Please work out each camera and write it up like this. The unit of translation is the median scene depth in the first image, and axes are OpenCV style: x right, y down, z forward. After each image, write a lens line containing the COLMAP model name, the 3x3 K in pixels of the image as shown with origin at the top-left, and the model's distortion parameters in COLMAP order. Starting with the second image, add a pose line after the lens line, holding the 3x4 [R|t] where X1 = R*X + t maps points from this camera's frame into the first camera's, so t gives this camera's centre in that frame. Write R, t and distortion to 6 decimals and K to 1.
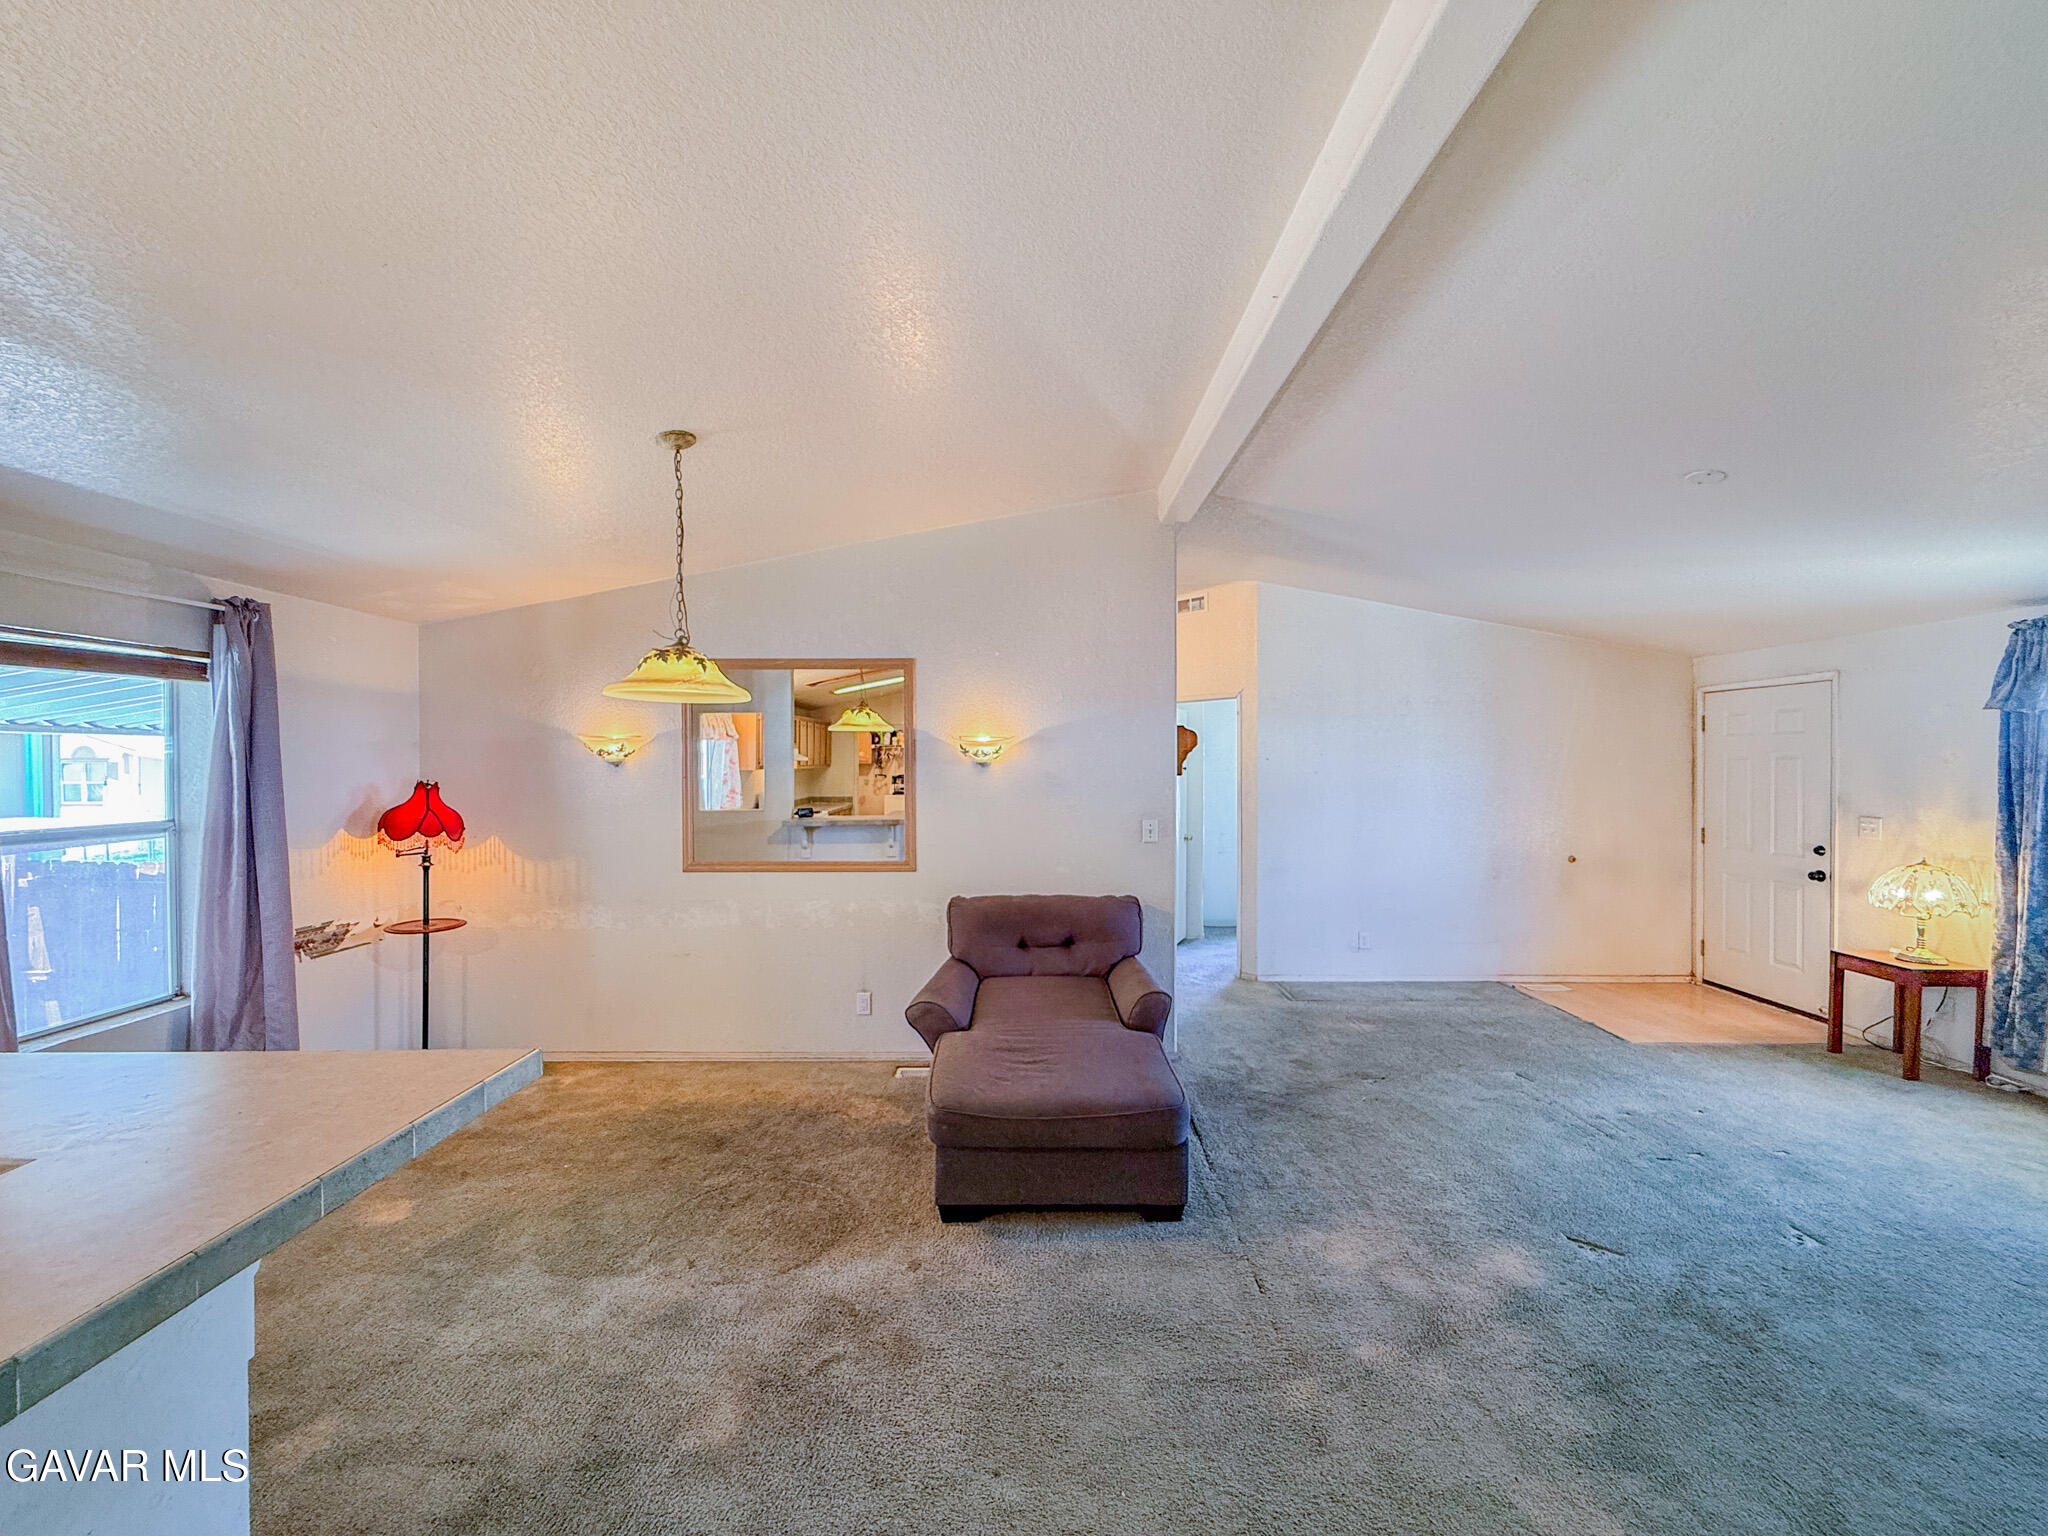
lens RADIAL K [[826.3, 0, 1026.1], [0, 826.3, 769.5], [0, 0, 1]] dist [0.001383, 0.000098]
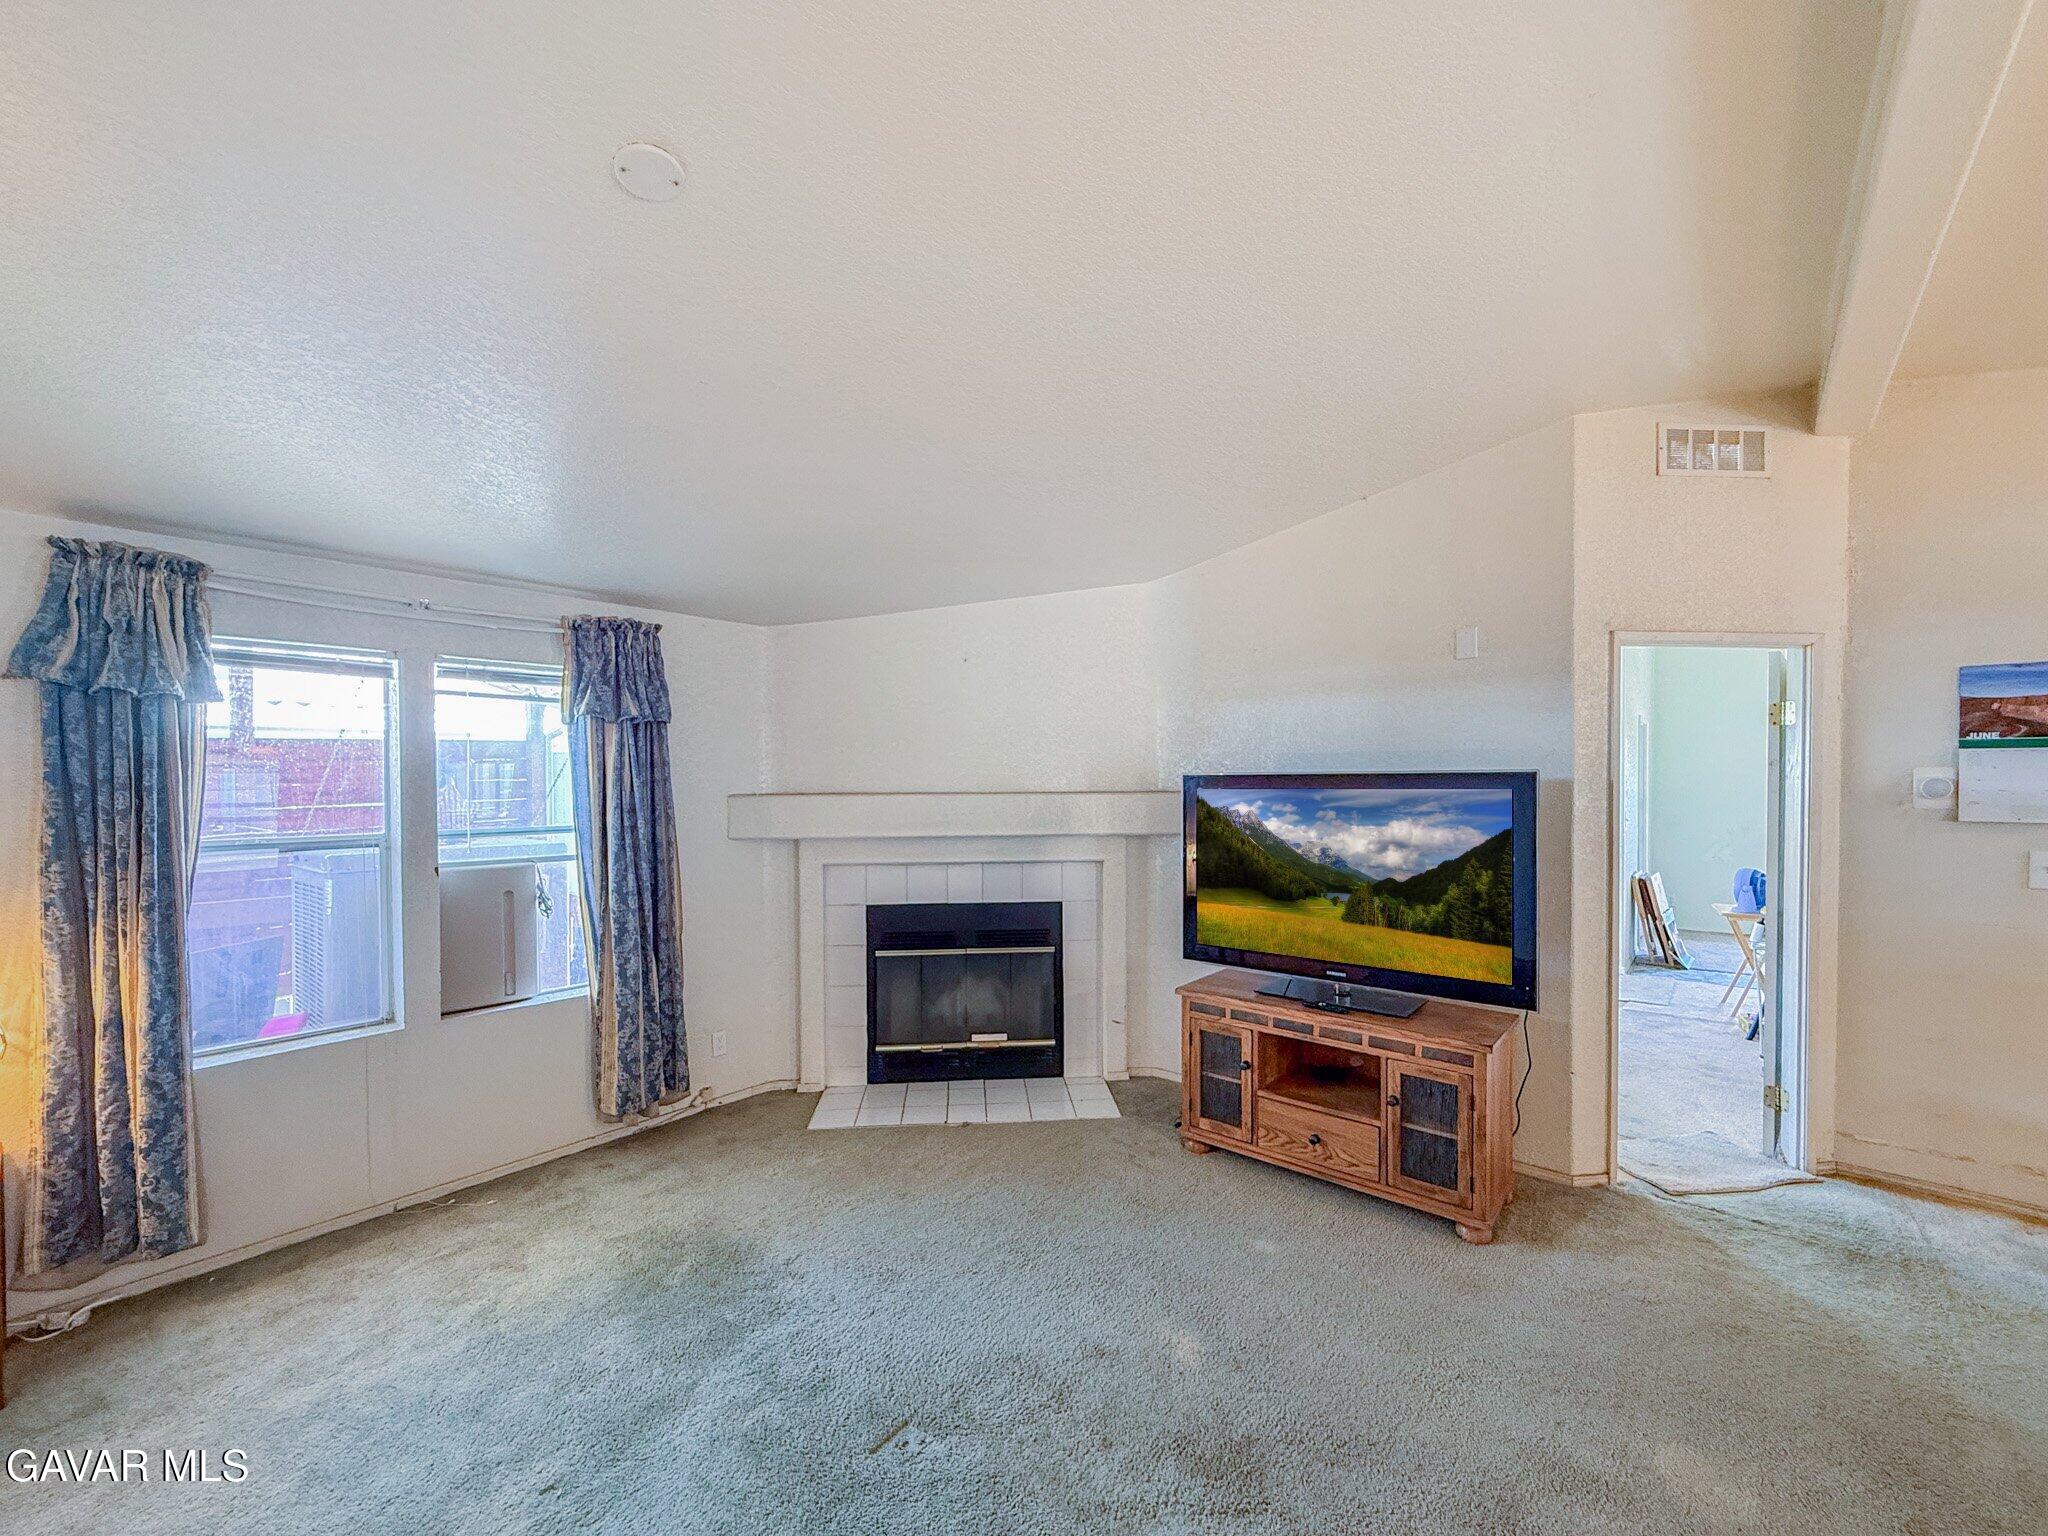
lens RADIAL K [[826.3, 0, 1035.6], [0, 826.3, 789.2], [0, 0, 1]] dist [0.001383, 0.000098]
pose [[-0.767095, -0.002094, 0.641530, 0.276608], [0.011086, 0.999802, 0.016520, 0.000106], [-0.641437, 0.019785, -0.766920, 1.008906]]
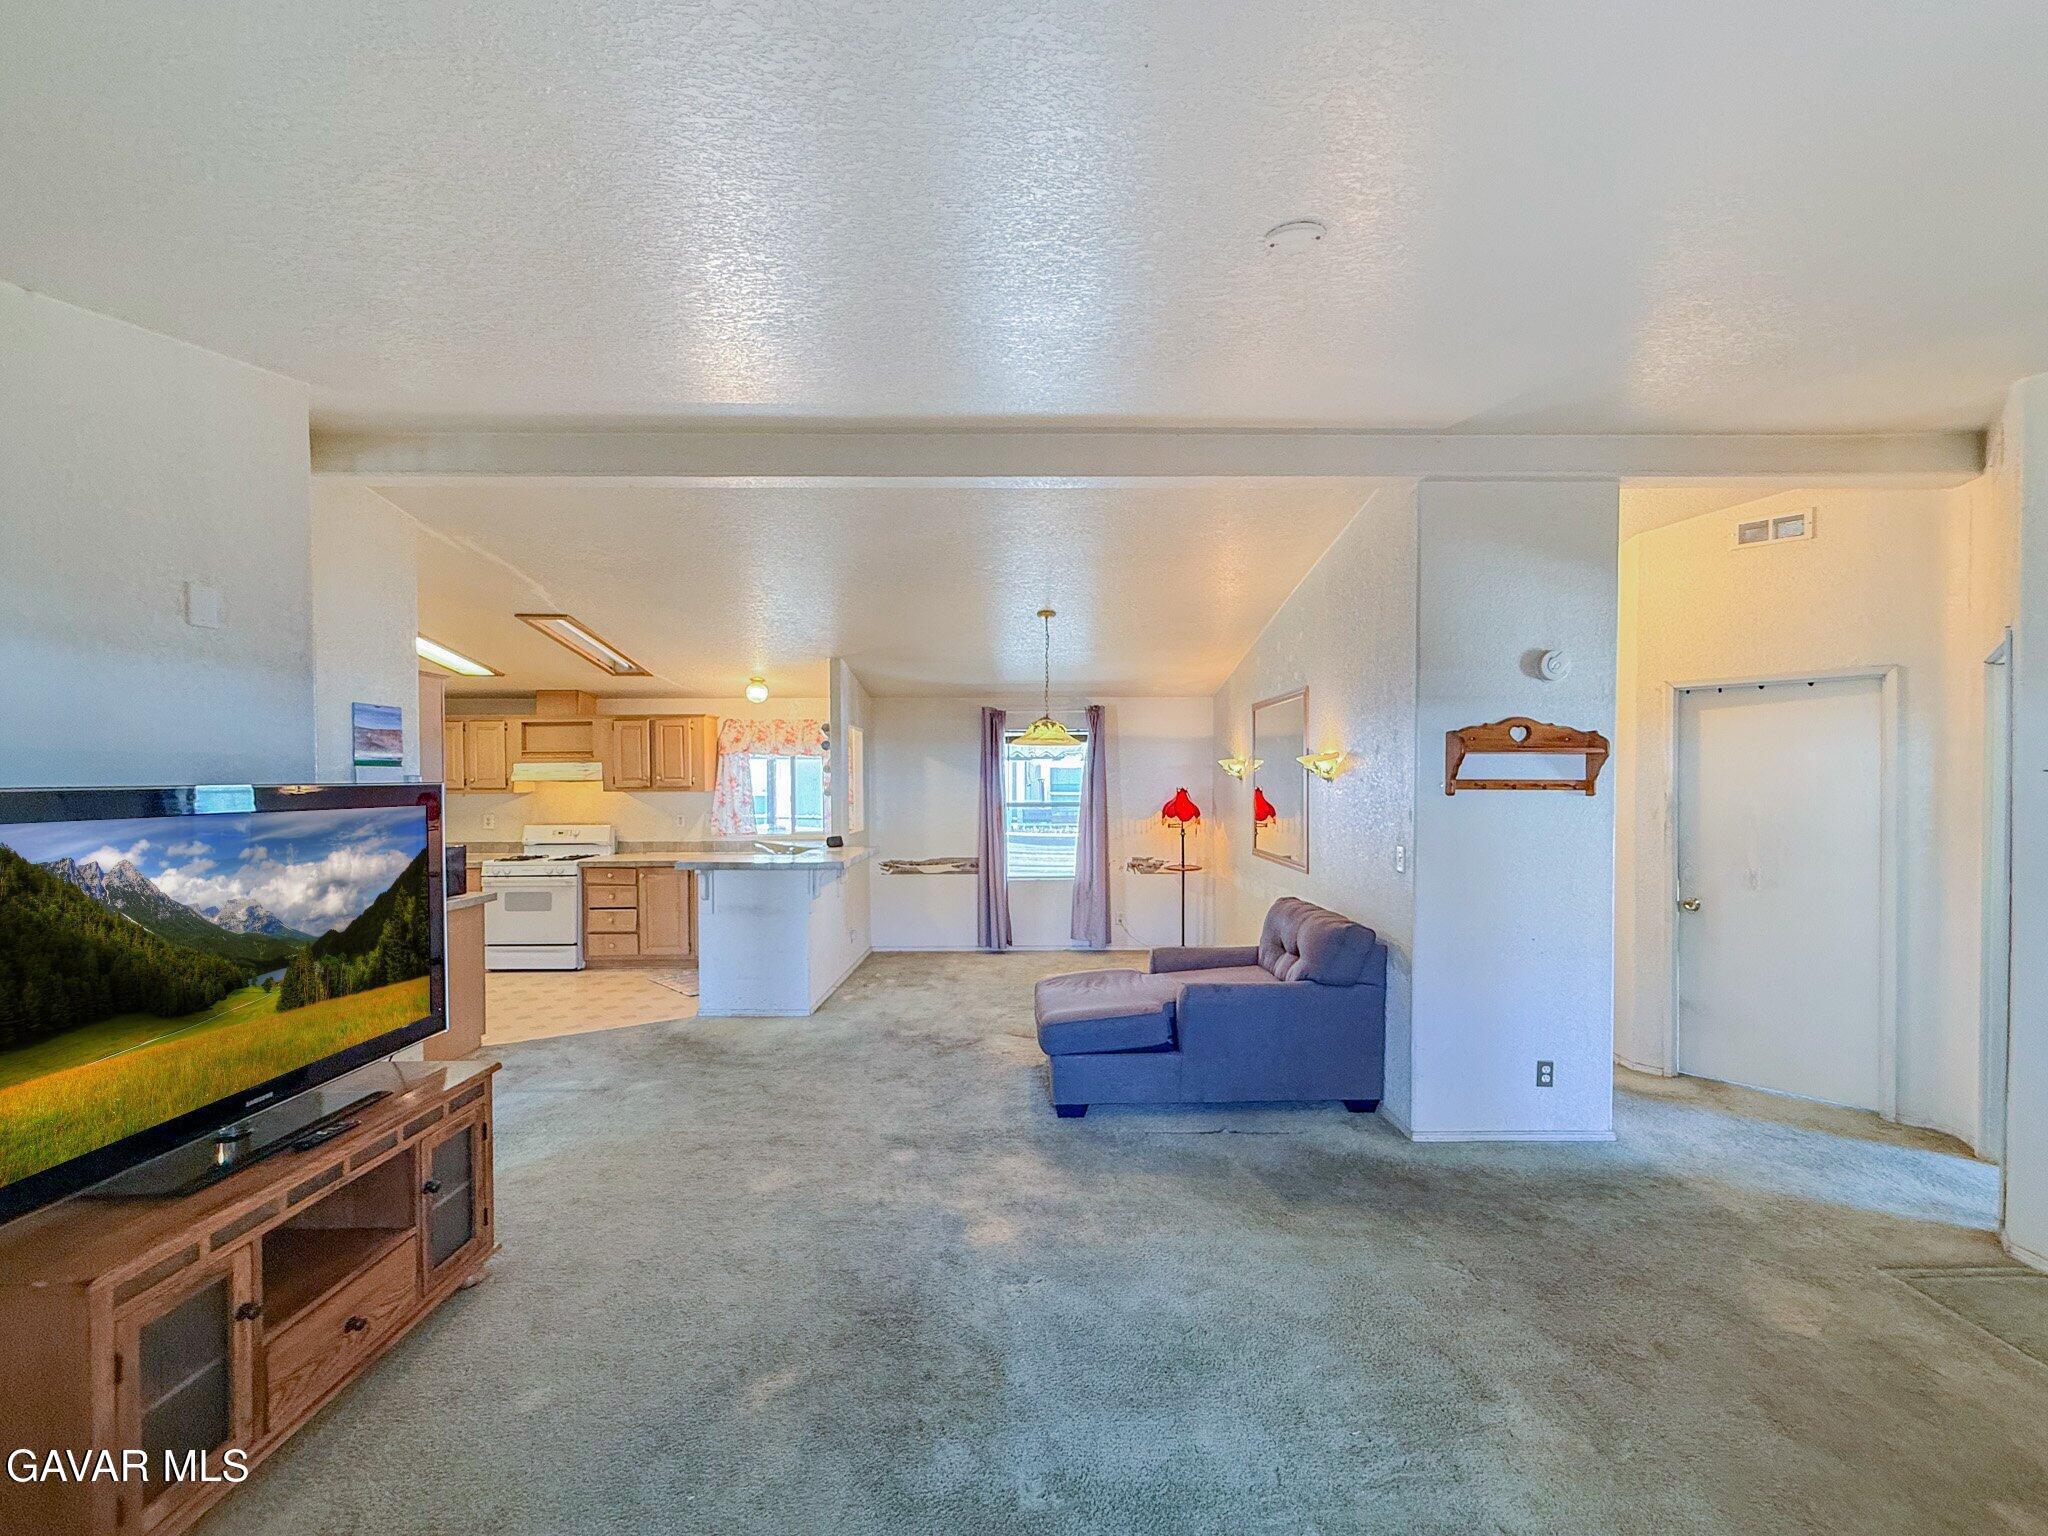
lens RADIAL K [[826.3, 0, 1036.3], [0, 826.3, 793.8], [0, 0, 1]] dist [0.001383, 0.000098]
pose [[0.010313, 0.021886, -0.999707, 1.100210], [-0.007504, 0.999734, 0.021809, -0.010054], [0.999919, 0.007277, 0.010474, 0.678431]]
